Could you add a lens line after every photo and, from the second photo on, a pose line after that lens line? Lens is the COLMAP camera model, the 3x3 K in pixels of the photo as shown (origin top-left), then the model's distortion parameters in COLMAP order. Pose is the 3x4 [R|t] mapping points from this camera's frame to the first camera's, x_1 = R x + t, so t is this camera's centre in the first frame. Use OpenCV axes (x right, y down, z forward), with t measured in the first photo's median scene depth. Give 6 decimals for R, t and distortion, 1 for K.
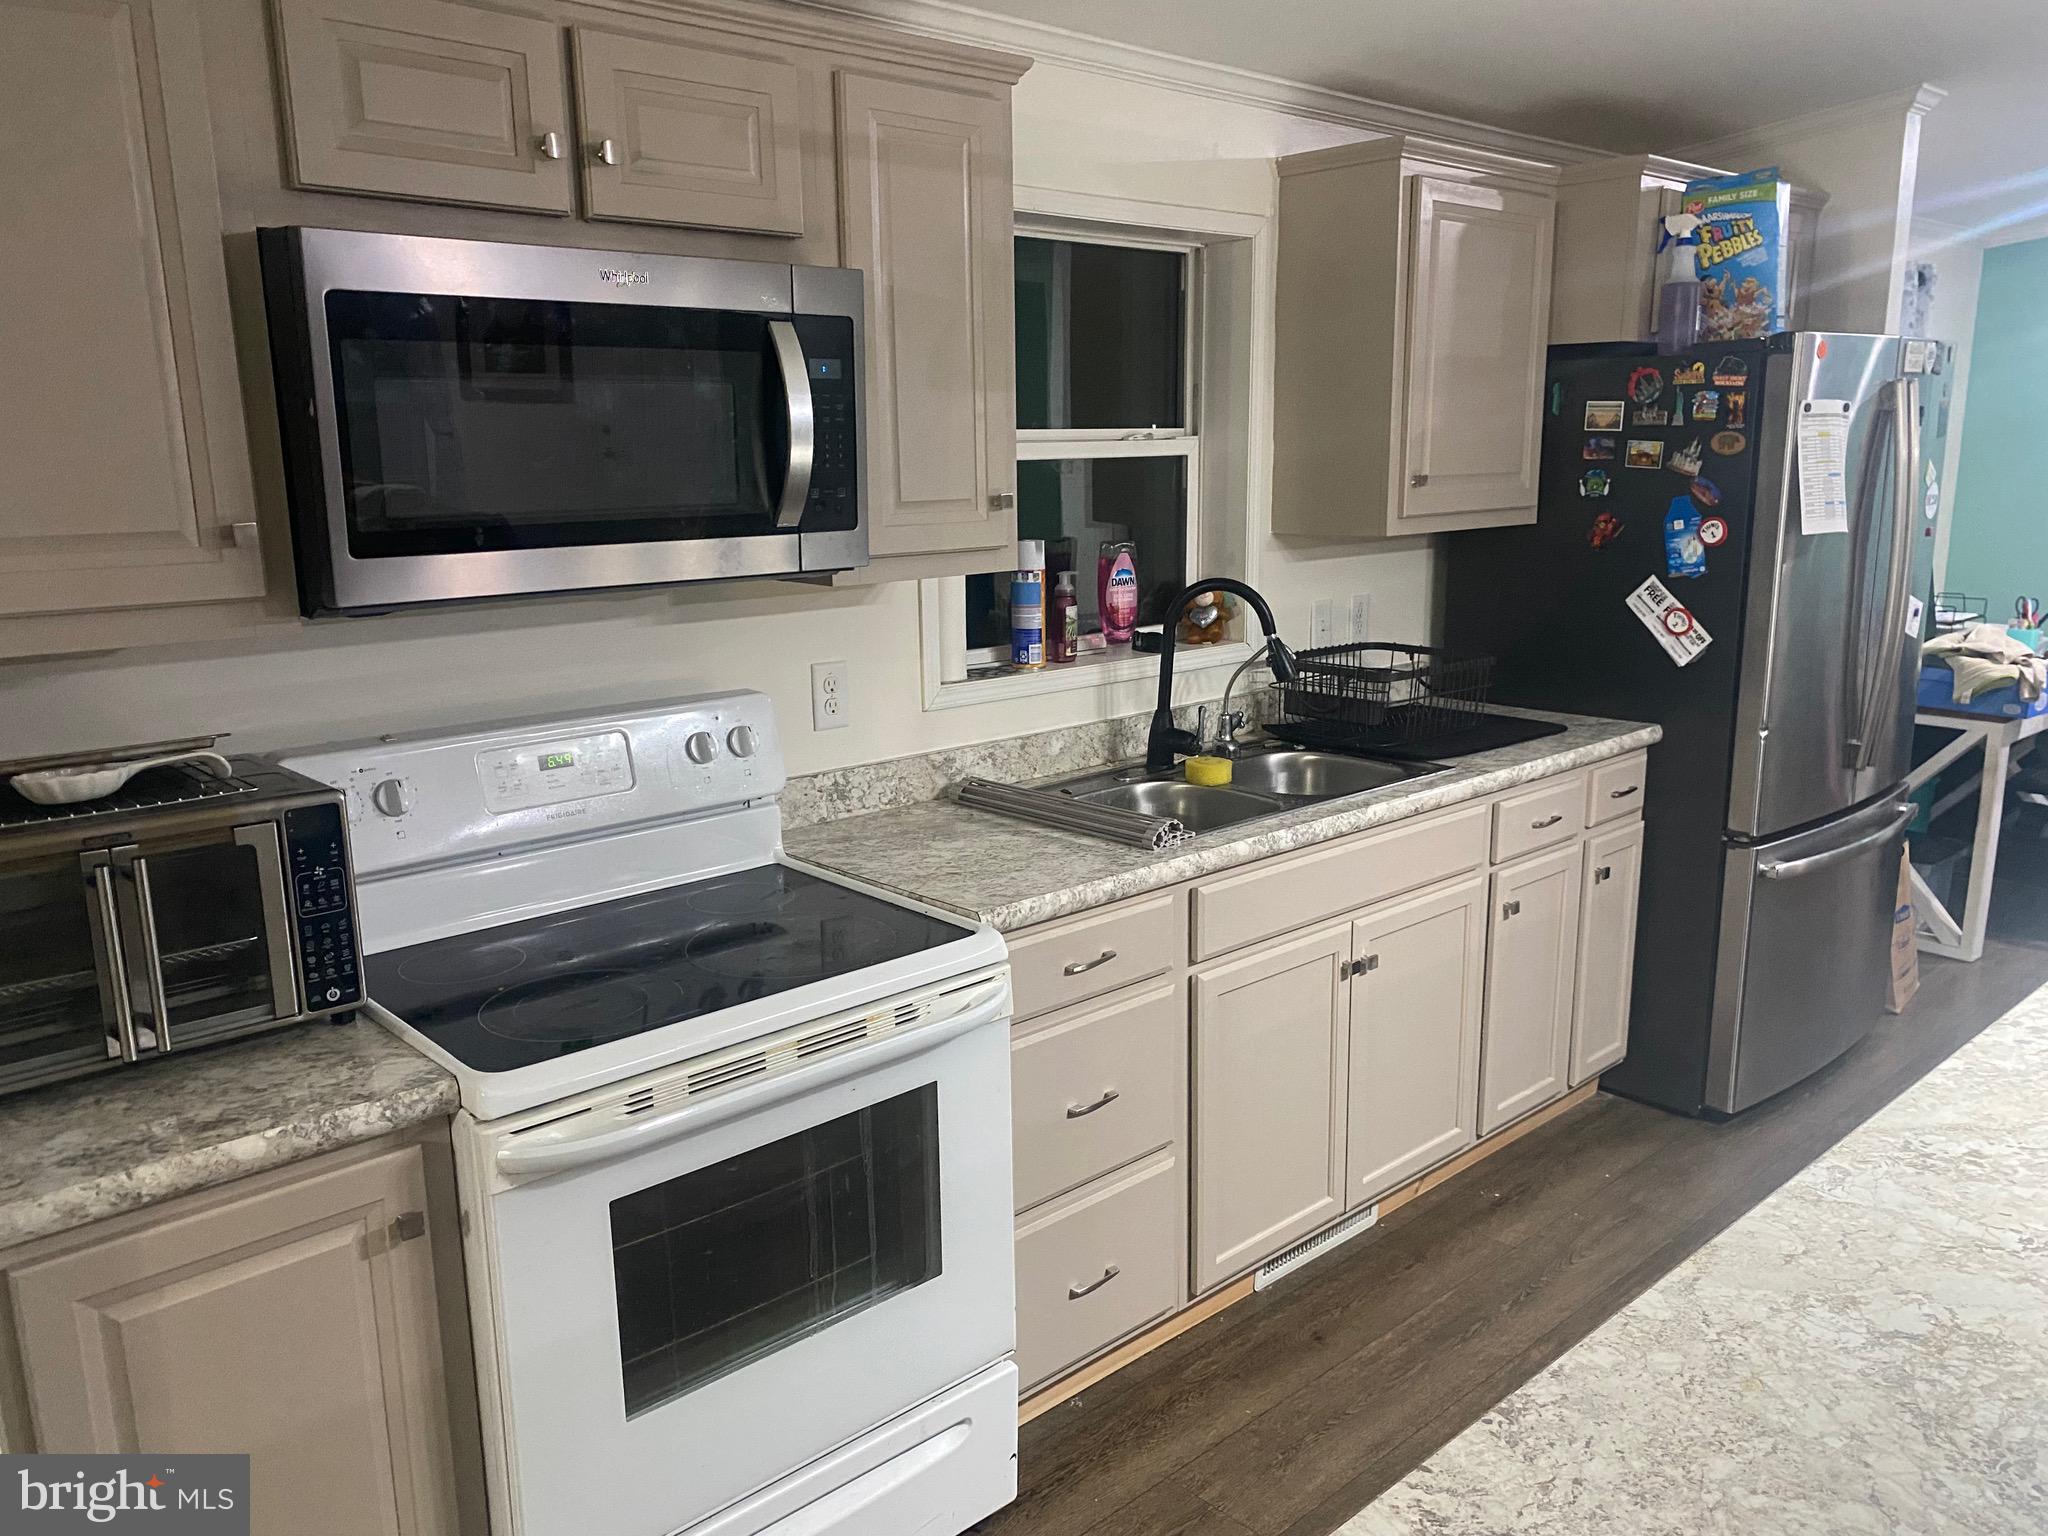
lens RADIAL K [[1545.3, 0, 1018.5], [0, 1545.3, 774.7], [0, 0, 1]] dist [0.039033, -0.044709]
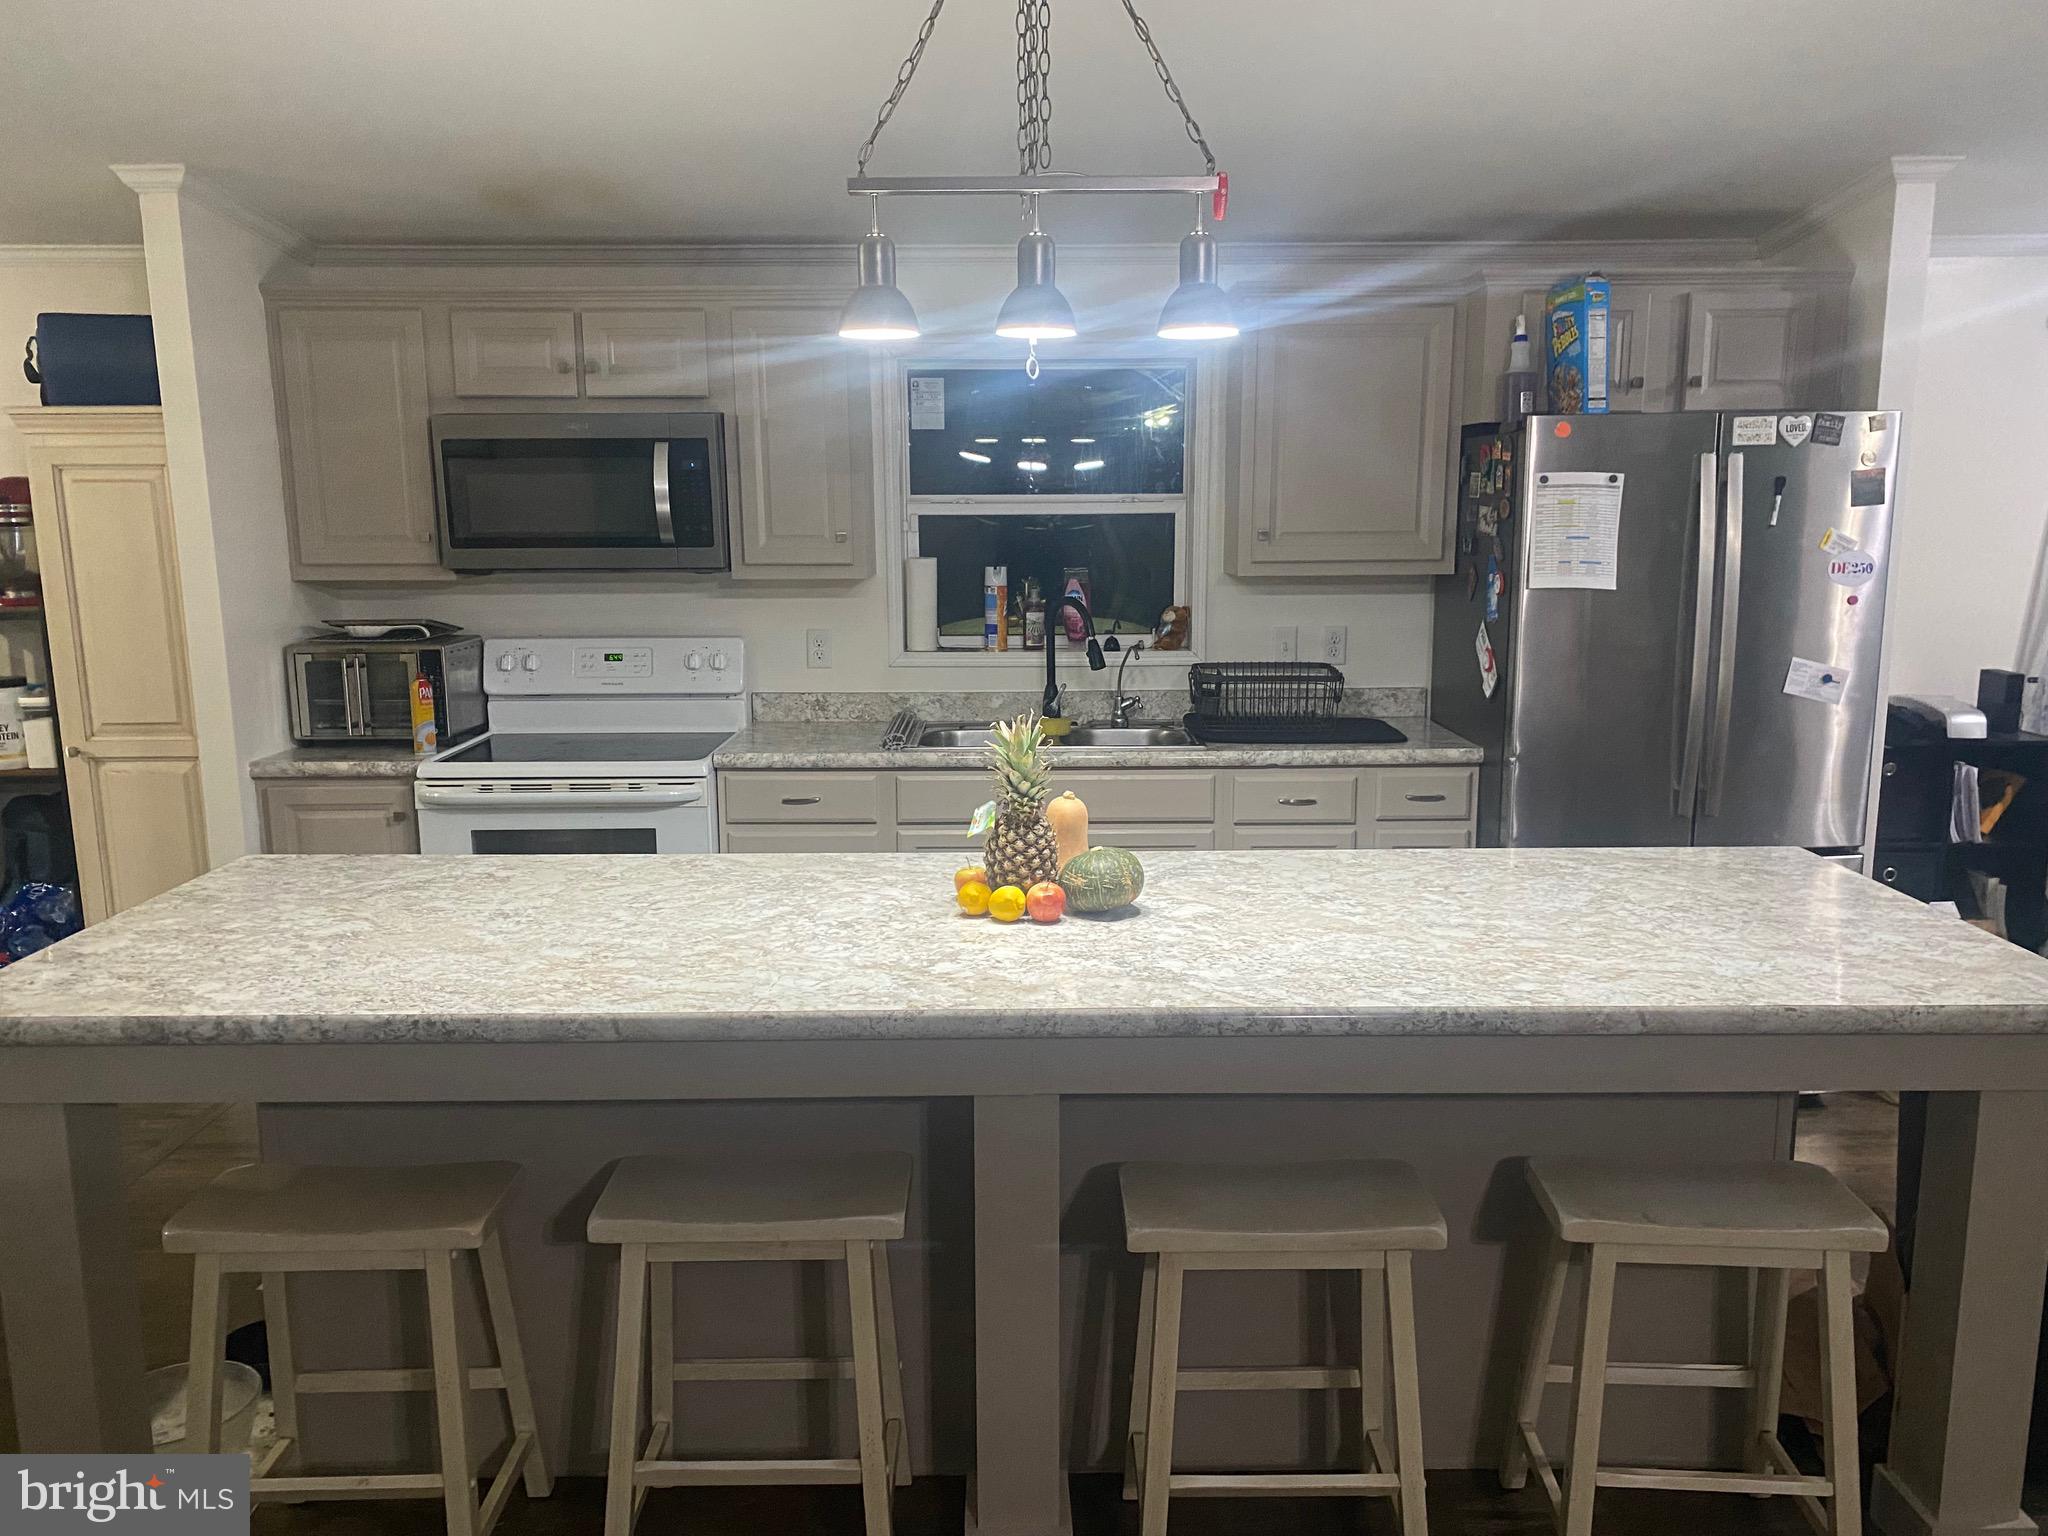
lens RADIAL K [[1545.3, 0, 1041.3], [0, 1545.3, 772.3], [0, 0, 1]] dist [0.039033, -0.044709]
pose [[0.740416, 0.123711, -0.660667, 1.159350], [-0.146007, 0.989048, 0.021569, 0.011113], [0.656100, 0.080492, 0.750369, -0.109061]]
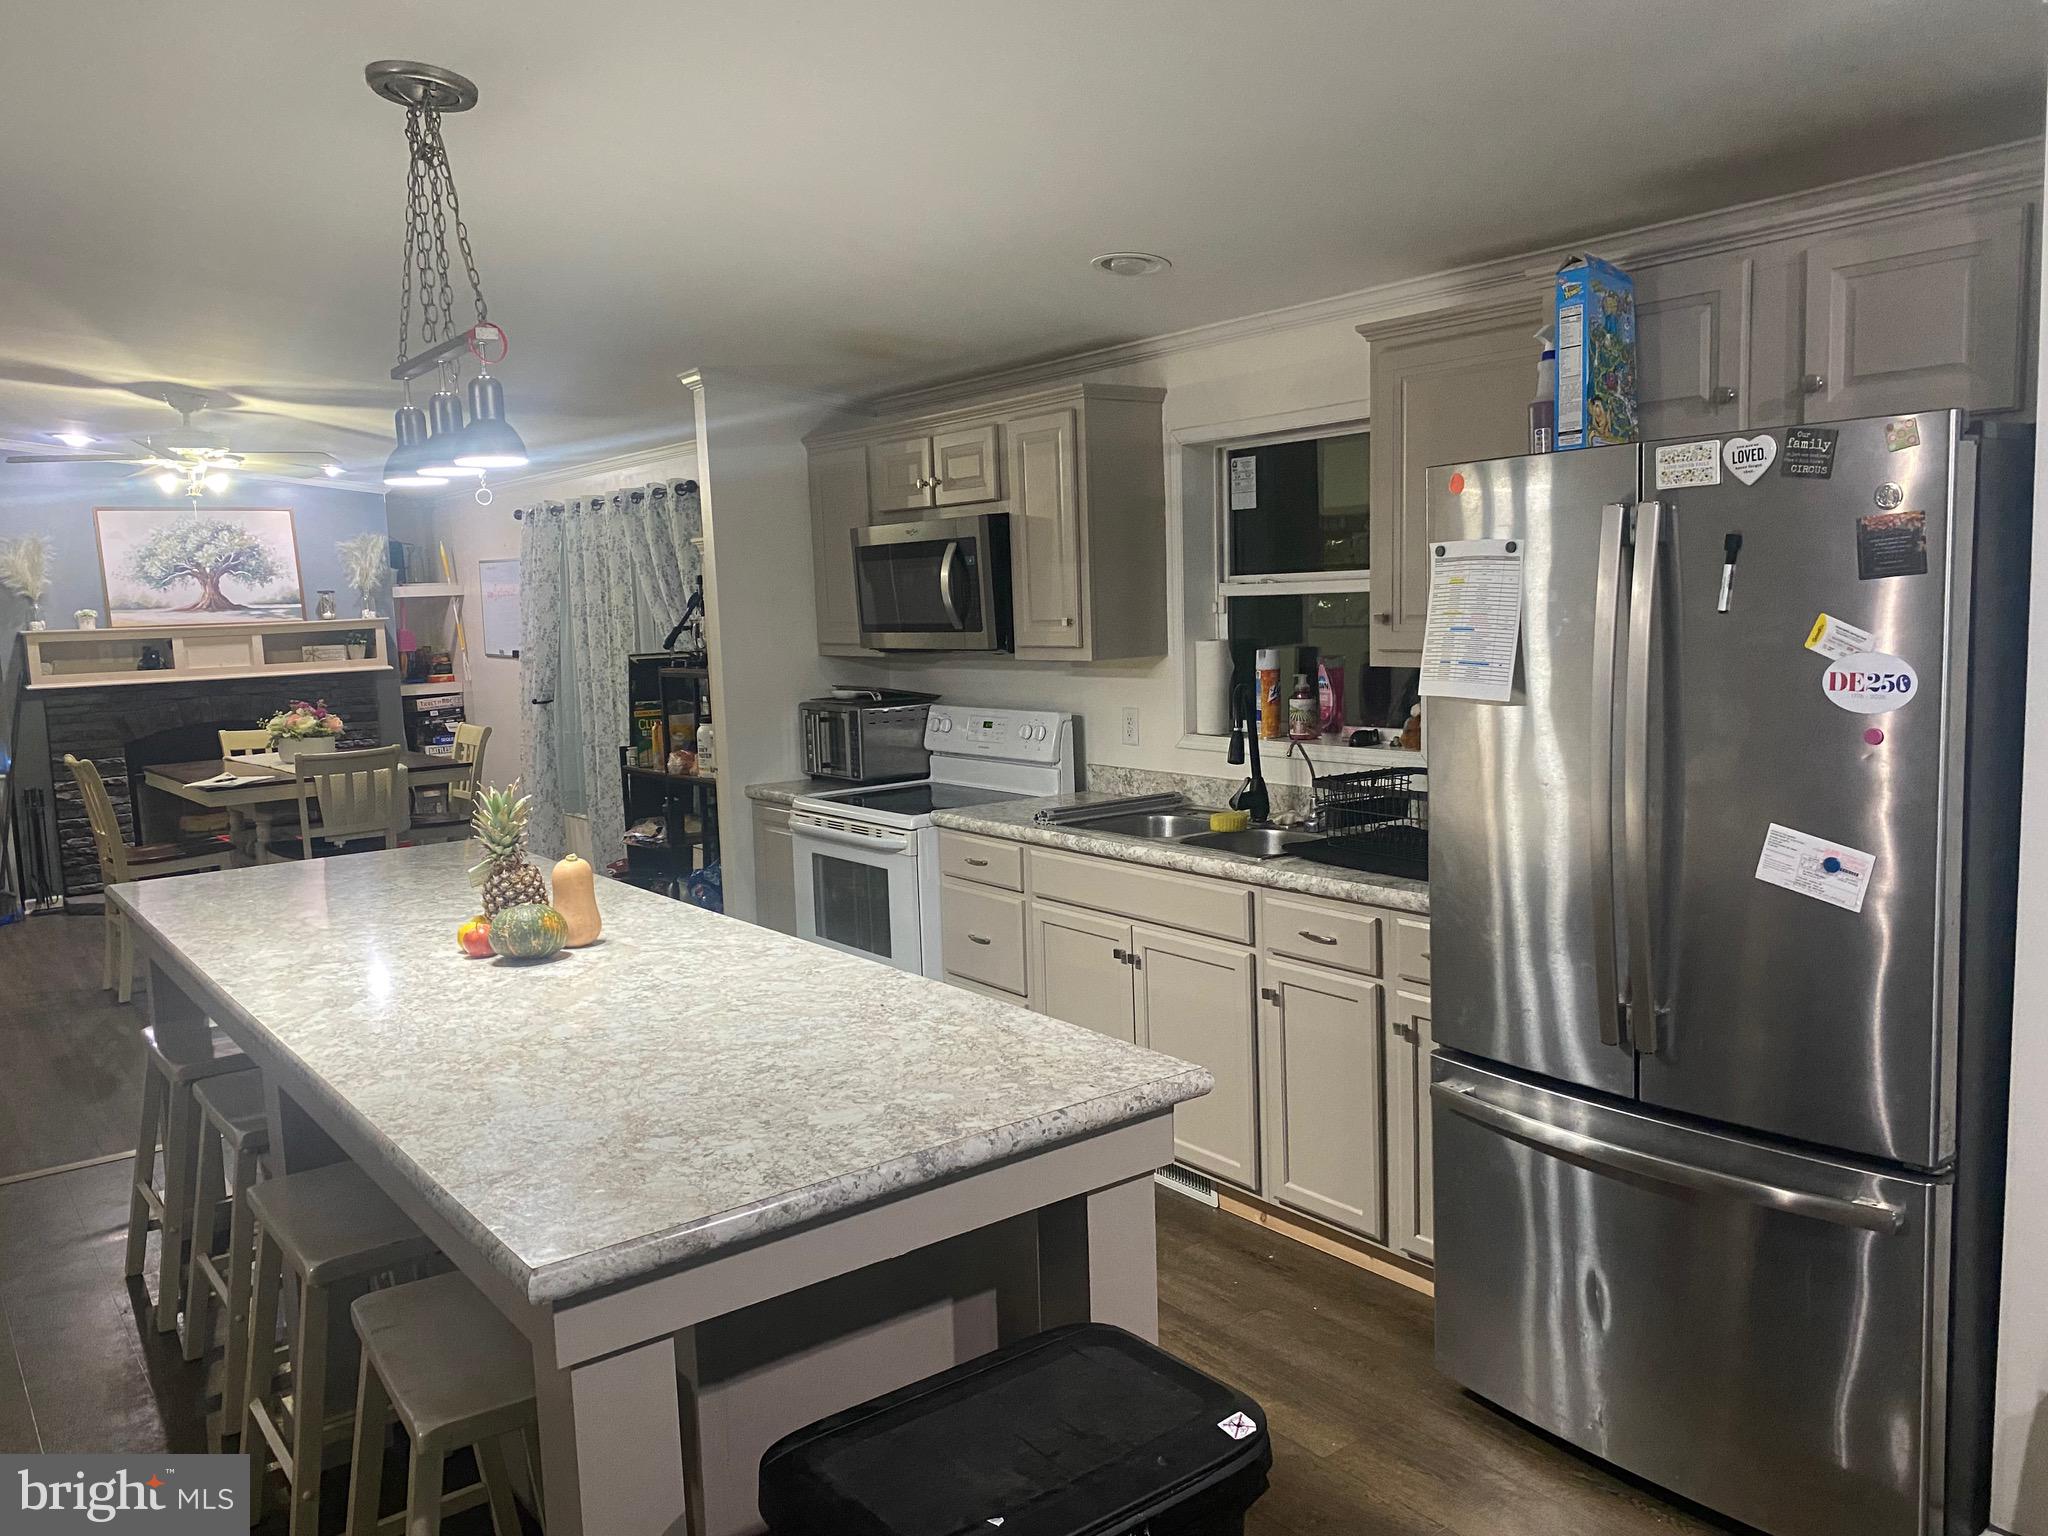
lens RADIAL K [[1545.3, 0, 1033.5], [0, 1545.3, 779.9], [0, 0, 1]] dist [0.039033, -0.044709]
pose [[-0.087266, 0.135458, -0.986932, 1.585940], [-0.176518, 0.972932, 0.149145, -0.227244], [0.980421, 0.187226, -0.060993, 0.968362]]
